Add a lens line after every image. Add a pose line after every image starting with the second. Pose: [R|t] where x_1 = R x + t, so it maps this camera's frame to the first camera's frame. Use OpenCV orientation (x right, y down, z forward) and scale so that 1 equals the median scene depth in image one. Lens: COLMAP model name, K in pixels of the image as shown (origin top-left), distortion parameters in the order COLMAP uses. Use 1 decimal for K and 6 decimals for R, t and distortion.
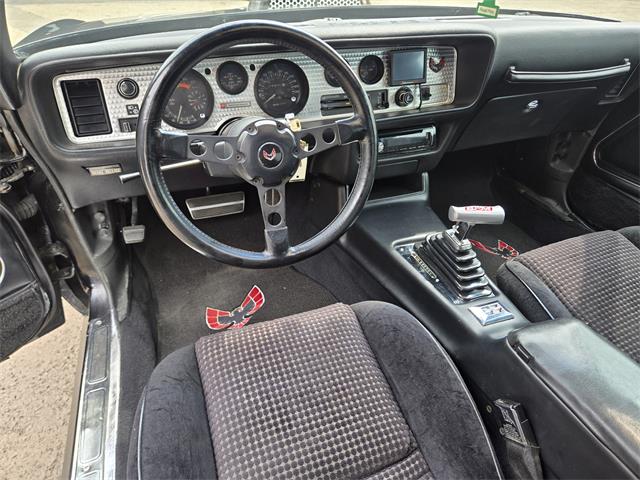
lens RADIAL K [[431.3, 0, 317.7], [0, 431.3, 239.6], [0, 0, 1]] dist [0.050341, -0.044258]
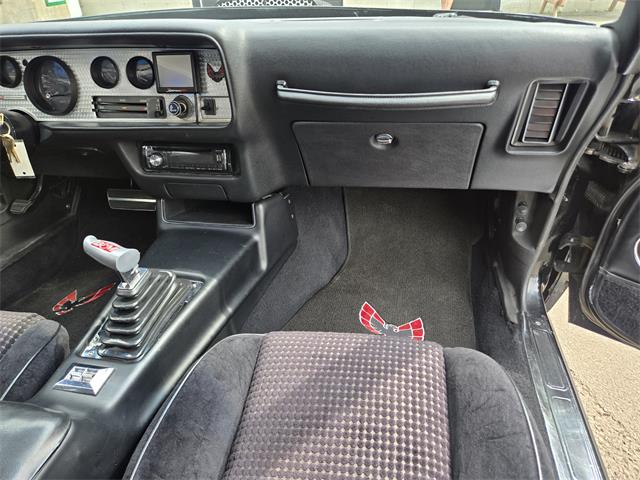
lens RADIAL K [[431.3, 0, 319.6], [0, 431.3, 241.5], [0, 0, 1]] dist [0.050341, -0.044258]
pose [[0.848740, 0.235535, -0.473459, 0.906623], [-0.240991, 0.969230, 0.050161, -0.182104], [0.470705, 0.071526, 0.879387, 0.396947]]
